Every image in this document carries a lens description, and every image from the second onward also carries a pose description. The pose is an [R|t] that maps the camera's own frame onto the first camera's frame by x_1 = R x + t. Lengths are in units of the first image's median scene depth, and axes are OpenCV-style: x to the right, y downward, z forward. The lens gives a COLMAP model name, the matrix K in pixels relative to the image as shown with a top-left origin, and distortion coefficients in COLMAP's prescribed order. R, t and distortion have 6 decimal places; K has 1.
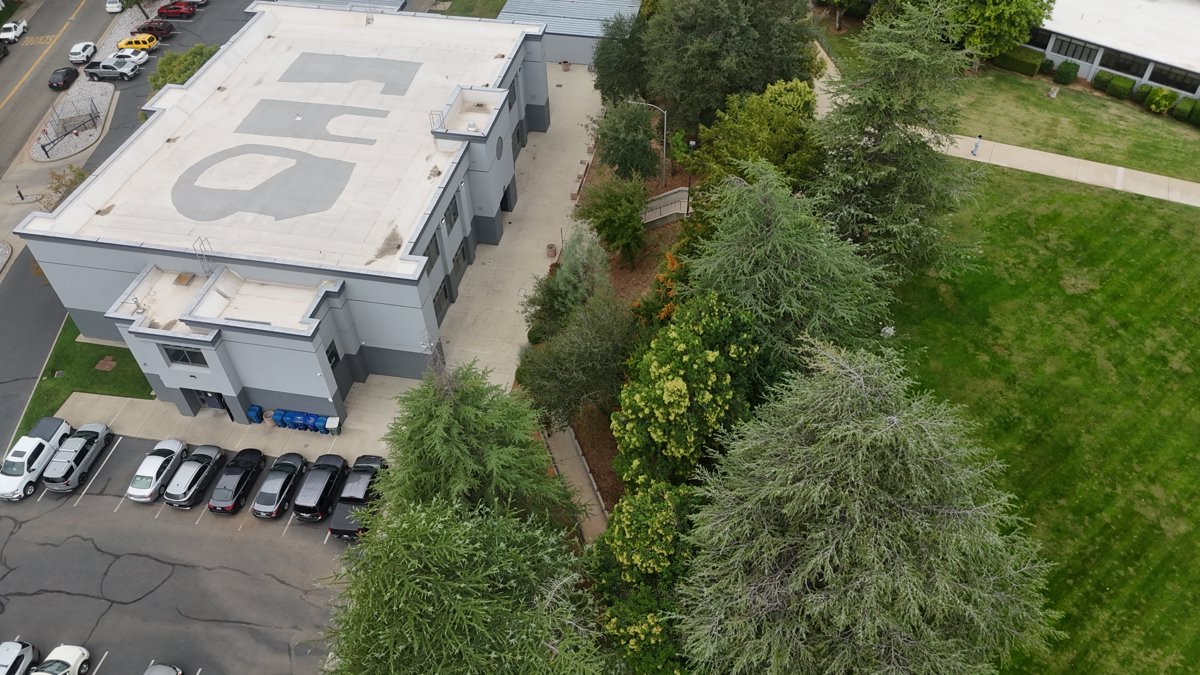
lens RADIAL K [[880.9, 0, 592.8], [0, 880.9, 334.4], [0, 0, 1]] dist [0.081850, -0.079685]
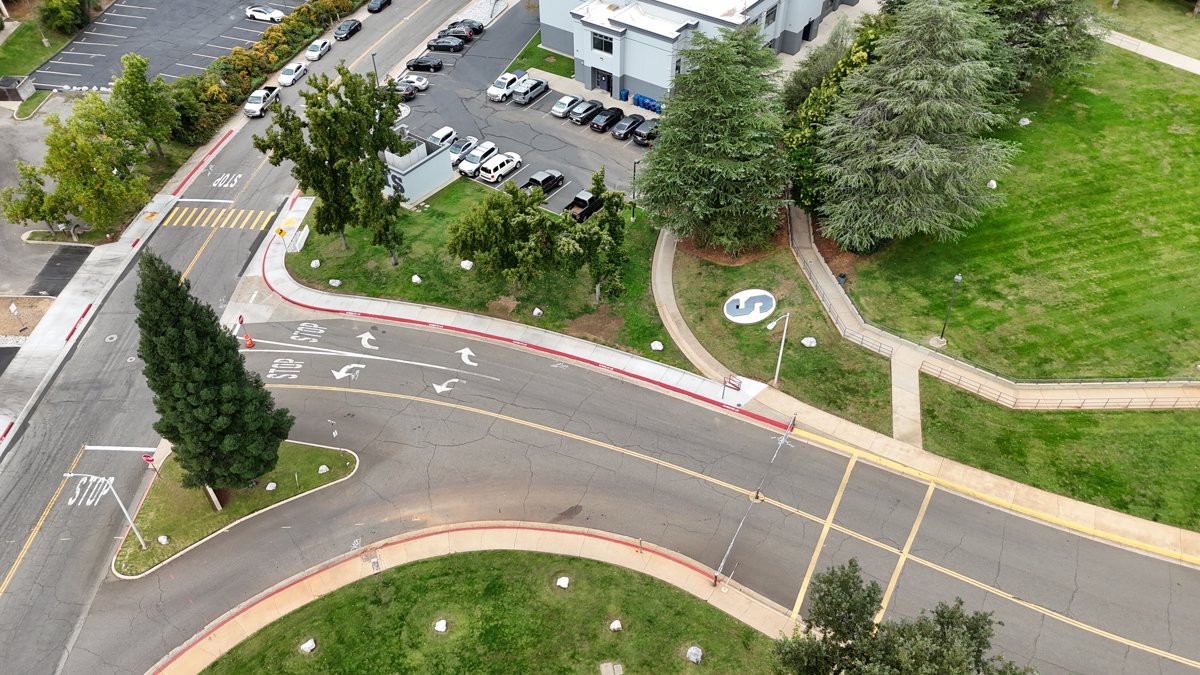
lens RADIAL K [[880.9, 0, 600.6], [0, 880.9, 338.0], [0, 0, 1]] dist [0.081850, -0.079685]
pose [[0.908162, 0.302133, -0.289753, 0.196658], [-0.305907, 0.951478, 0.033337, 0.450456], [0.285765, 0.058362, 0.956521, -0.564612]]
